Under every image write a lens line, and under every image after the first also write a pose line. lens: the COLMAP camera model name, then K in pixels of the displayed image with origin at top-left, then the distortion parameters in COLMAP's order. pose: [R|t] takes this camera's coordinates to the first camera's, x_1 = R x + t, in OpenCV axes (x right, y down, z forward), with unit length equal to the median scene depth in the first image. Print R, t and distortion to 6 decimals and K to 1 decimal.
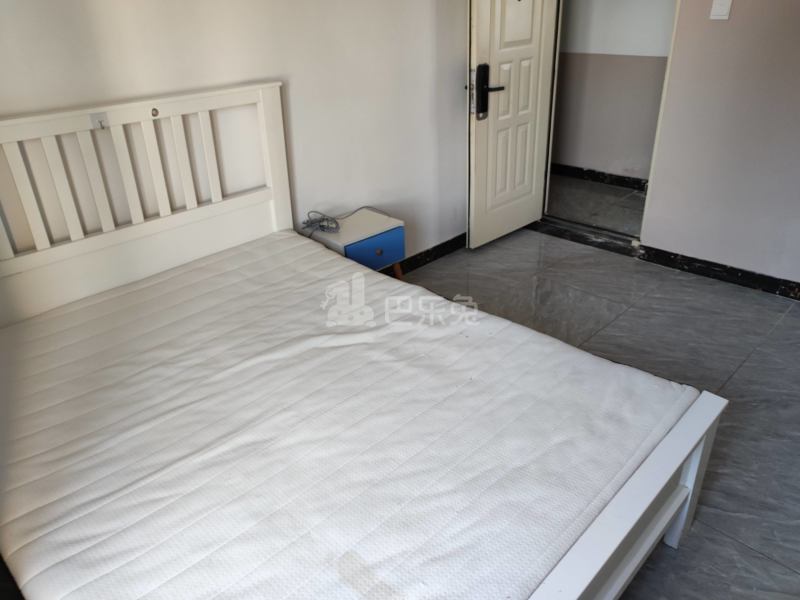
lens RADIAL K [[587.8, 0, 399.9], [0, 587.8, 305.6], [0, 0, 1]] dist [0.025581, -0.014729]
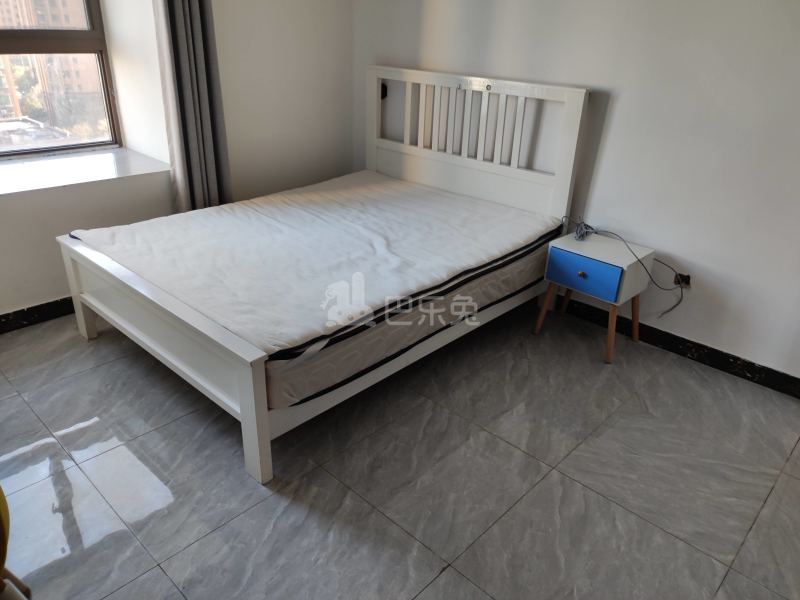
lens RADIAL K [[587.8, 0, 399.9], [0, 587.8, 301.7], [0, 0, 1]] dist [0.025581, -0.014729]
pose [[0.026799, 0.464327, -0.885258, 1.303119], [-0.499375, 0.773378, 0.390527, -0.442219], [0.865971, 0.431610, 0.252599, 0.788779]]
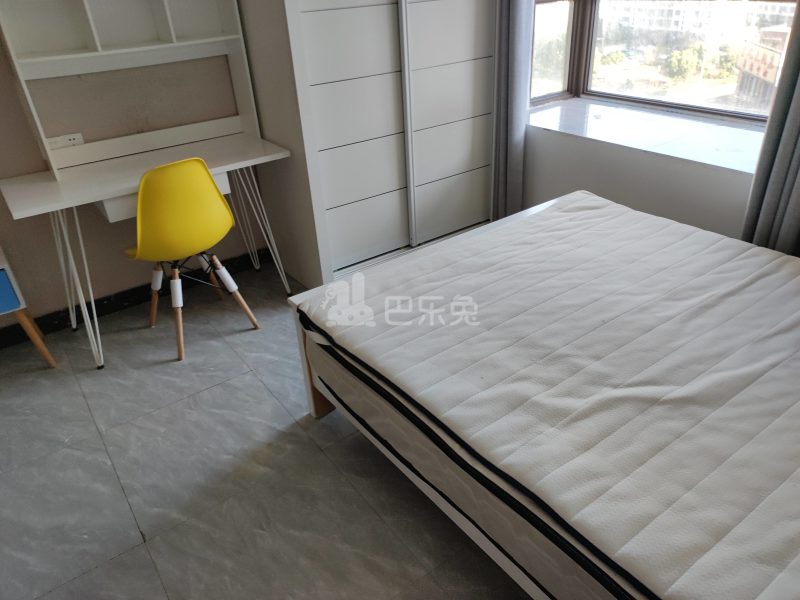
lens RADIAL K [[587.8, 0, 400.2], [0, 587.8, 302.4], [0, 0, 1]] dist [0.025581, -0.014729]
pose [[-0.984928, -0.002197, 0.172951, 0.091595], [0.145465, 0.530457, 0.835138, -0.725665], [-0.093578, 0.847709, -0.522143, 1.412749]]
